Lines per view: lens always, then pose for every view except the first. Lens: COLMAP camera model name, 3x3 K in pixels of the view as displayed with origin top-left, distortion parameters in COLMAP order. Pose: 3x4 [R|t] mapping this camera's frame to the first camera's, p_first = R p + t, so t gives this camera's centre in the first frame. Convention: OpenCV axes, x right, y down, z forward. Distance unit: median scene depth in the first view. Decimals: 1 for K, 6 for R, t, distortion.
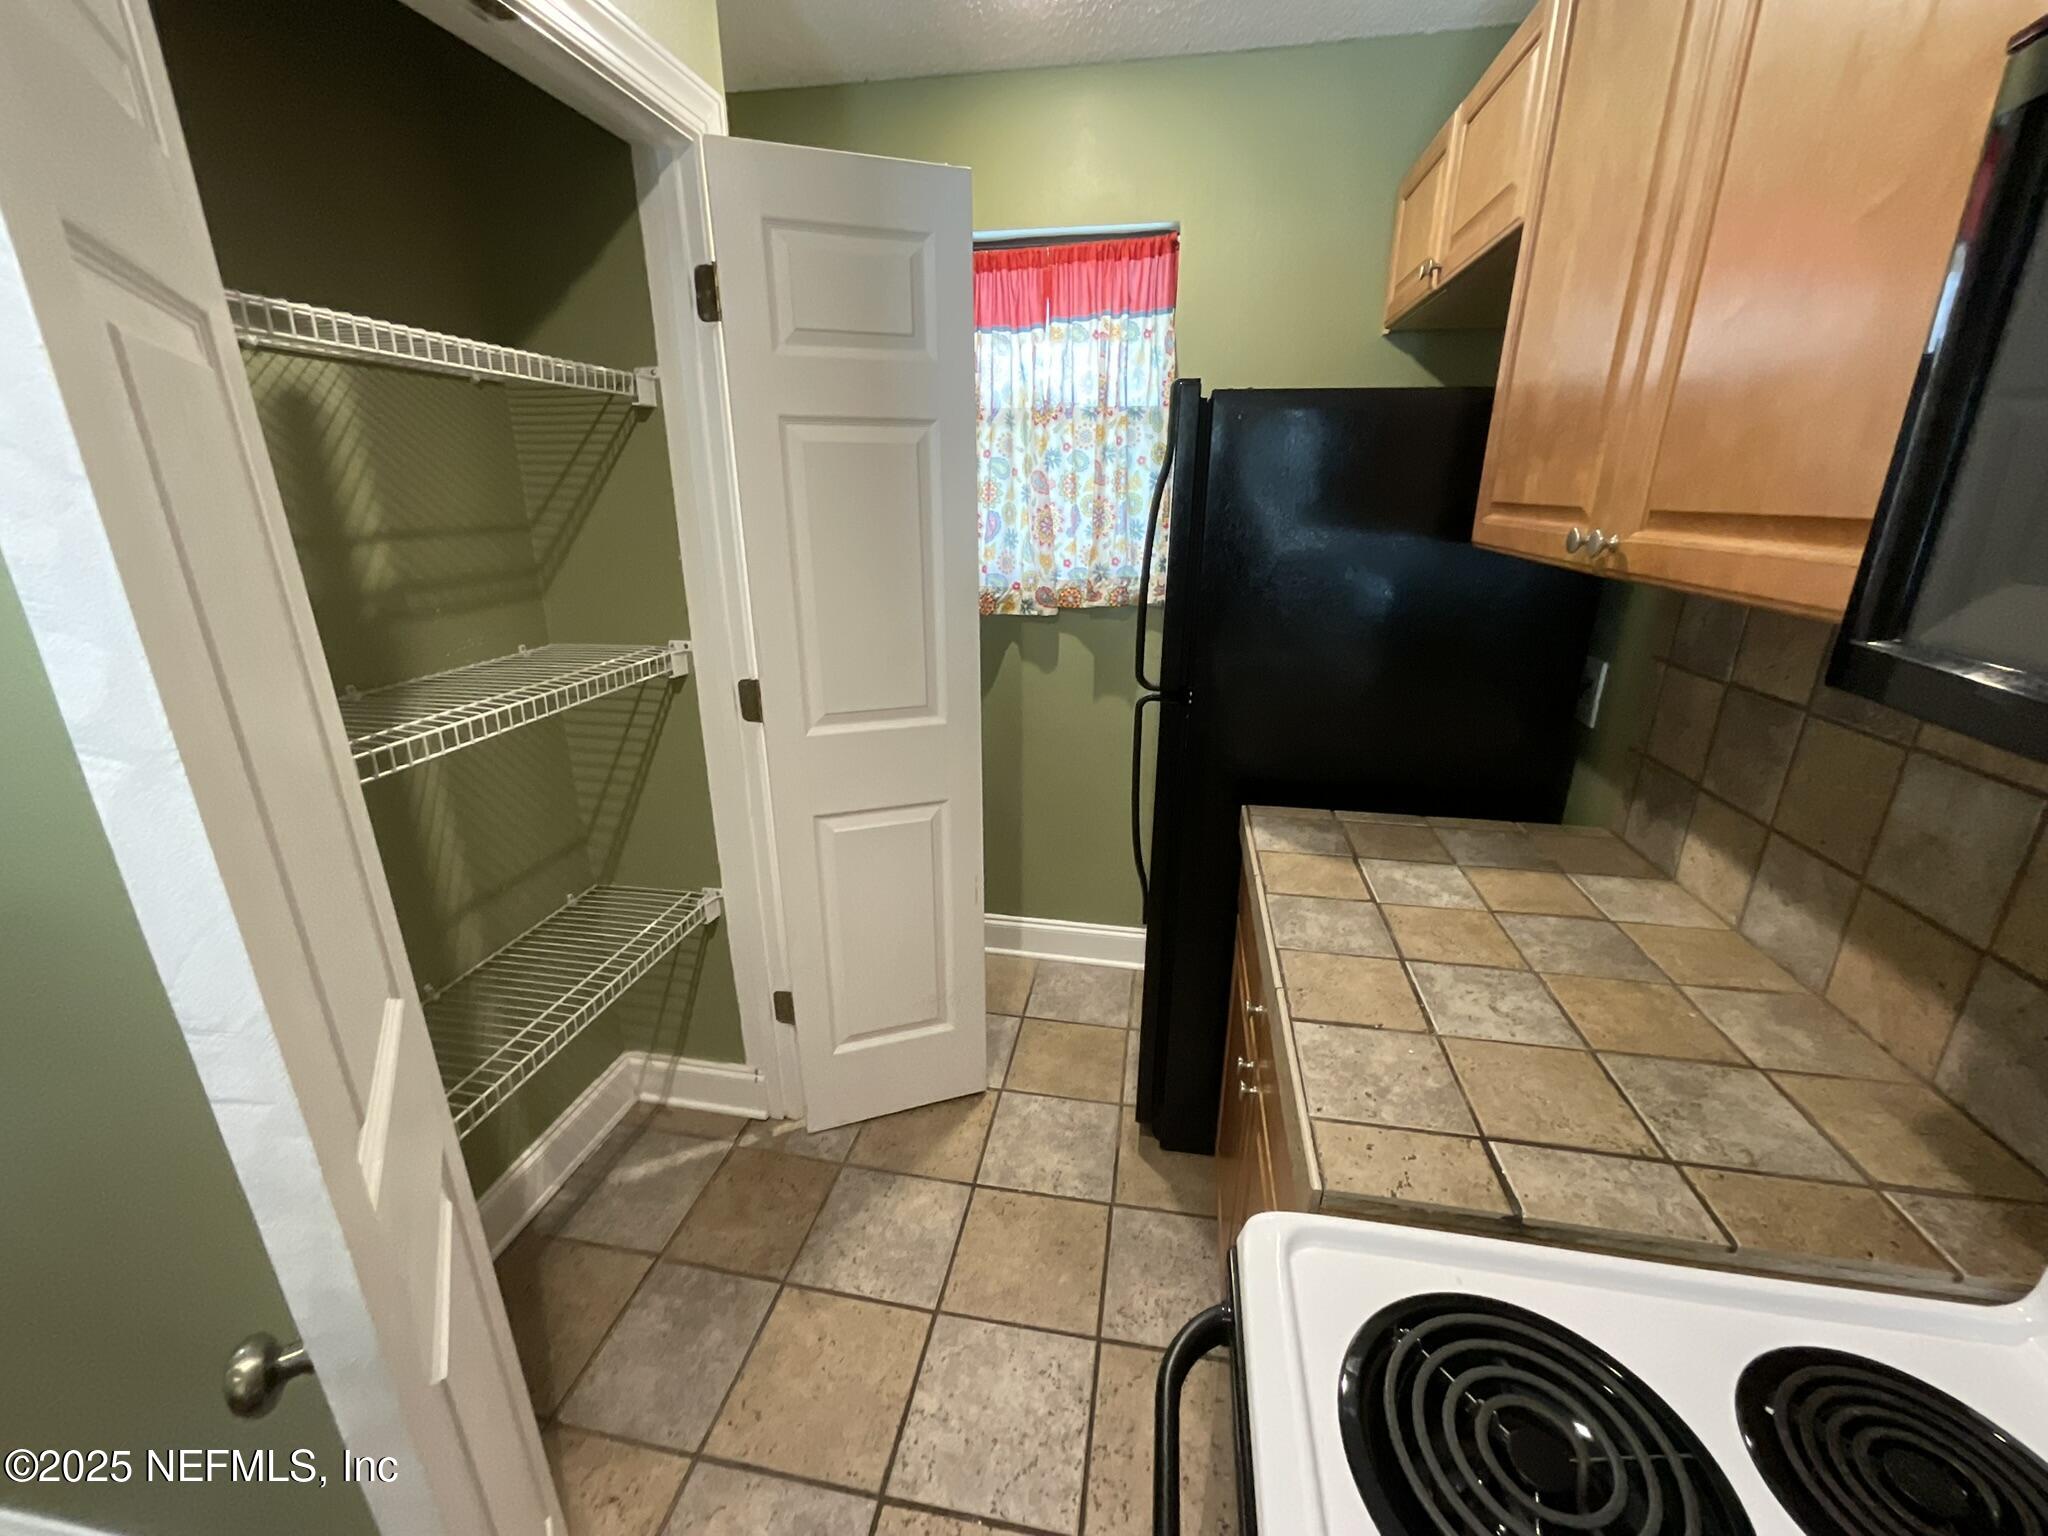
lens RADIAL K [[826.8, 0, 1024.0], [0, 826.8, 768.0], [0, 0, 1]] dist [-0.000891, 0.000210]
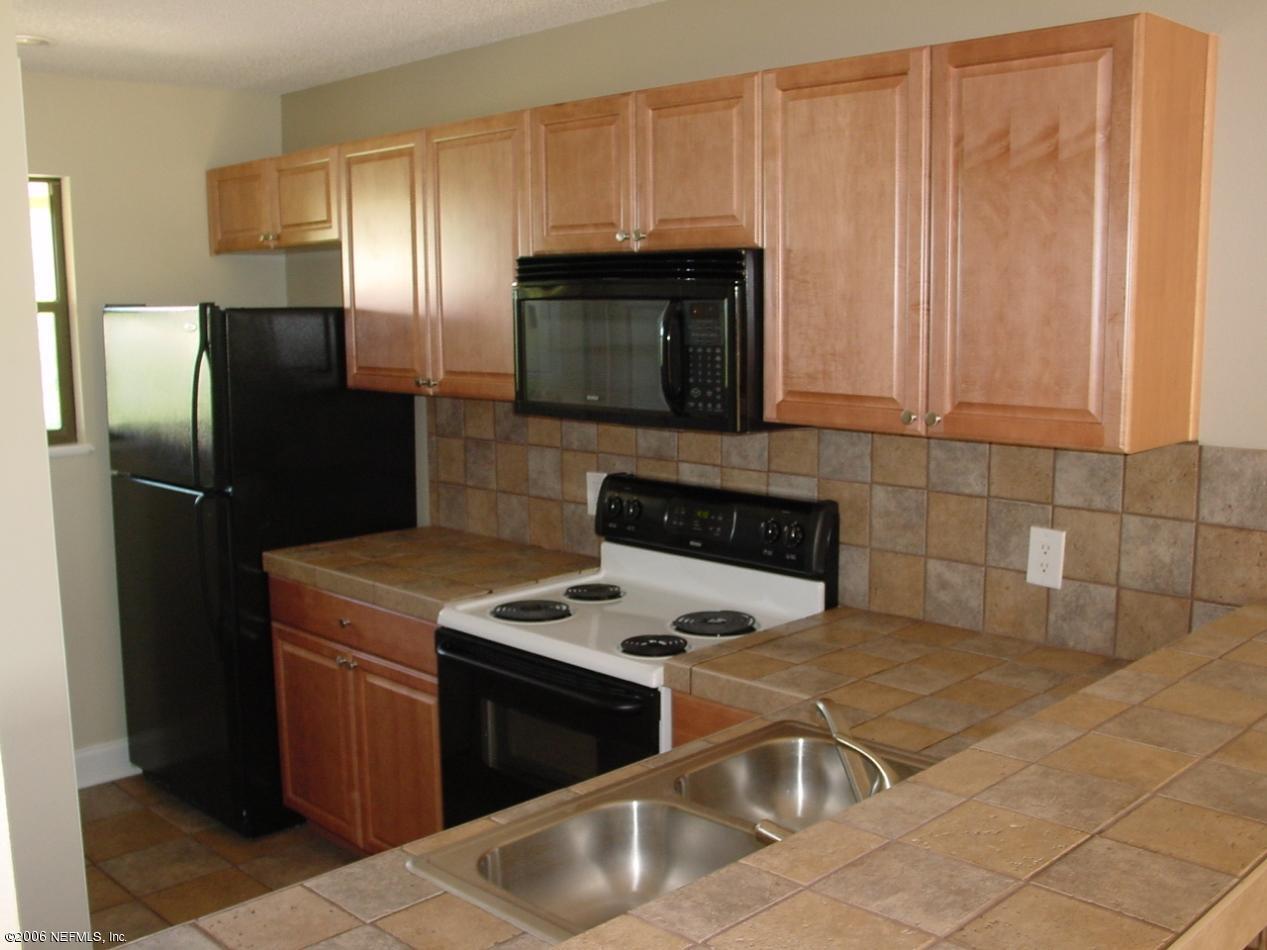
lens RADIAL K [[1257.0, 0, 632.1], [0, 1257.0, 509.7], [0, 0, 1]] dist [-0.101004, 0.022866]
pose [[0.574101, -0.137896, 0.807089, -1.521084], [0.272379, 0.961740, -0.029431, 0.282355], [-0.772151, 0.236730, 0.589696, -1.205658]]
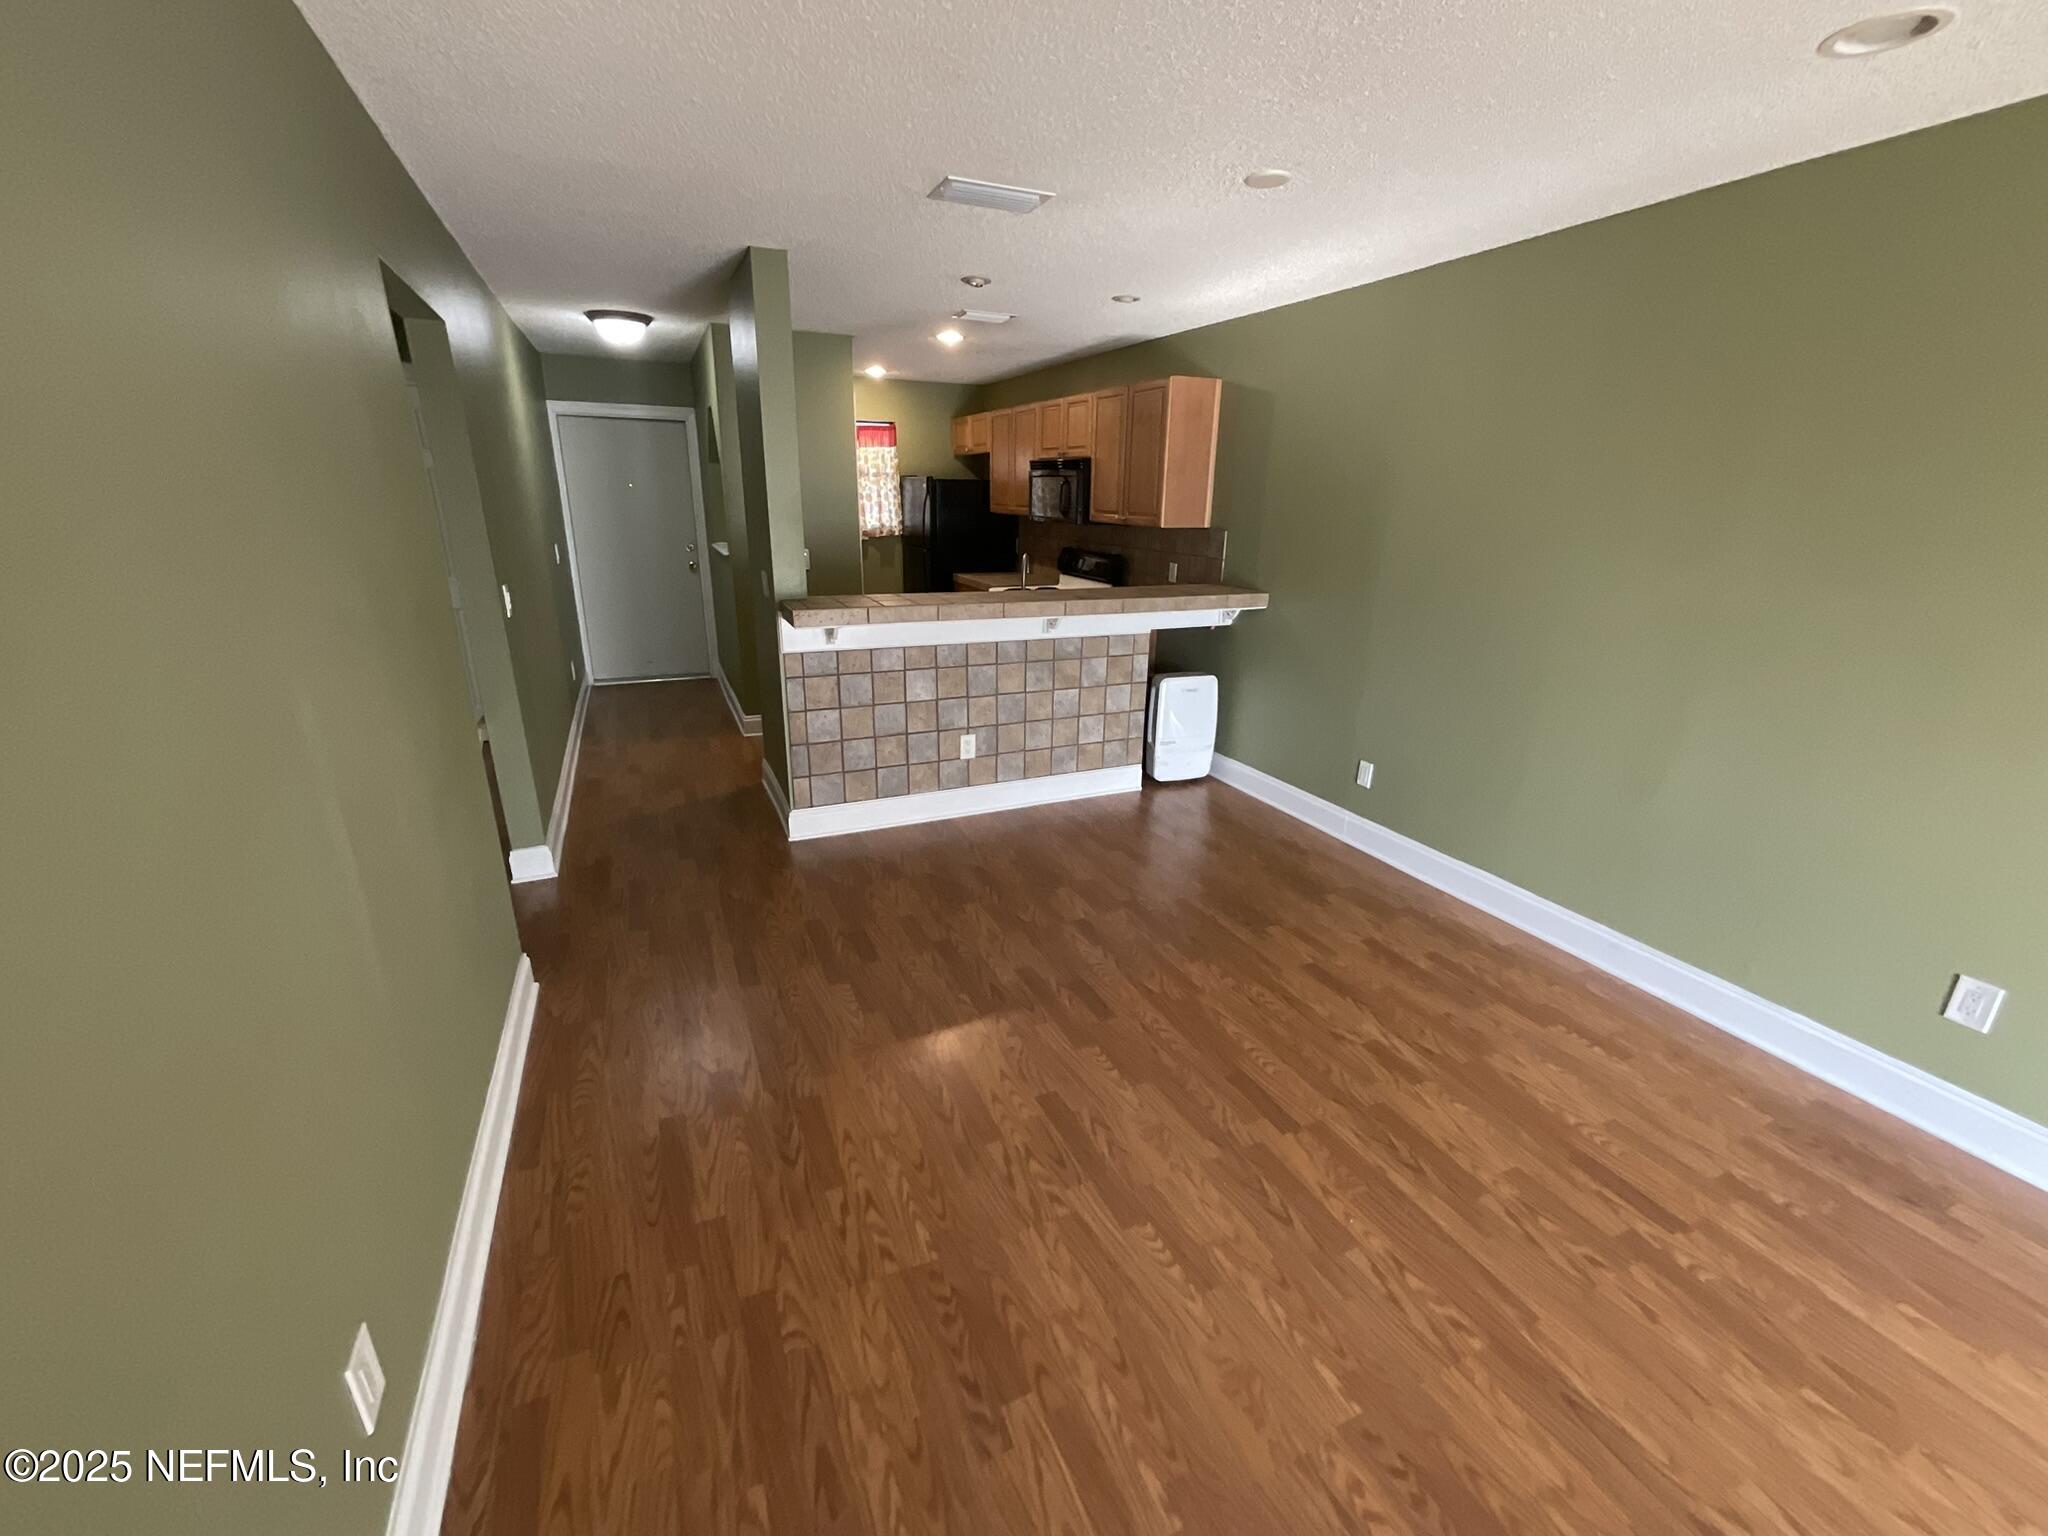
lens RADIAL K [[826.8, 0, 1024.0], [0, 826.8, 768.0], [0, 0, 1]] dist [-0.000891, 0.000210]
pose [[0.830960, -0.165104, 0.531268, -2.232430], [0.166130, 0.985018, 0.046274, 1.073736], [-0.530949, 0.049808, 0.845939, -3.308830]]
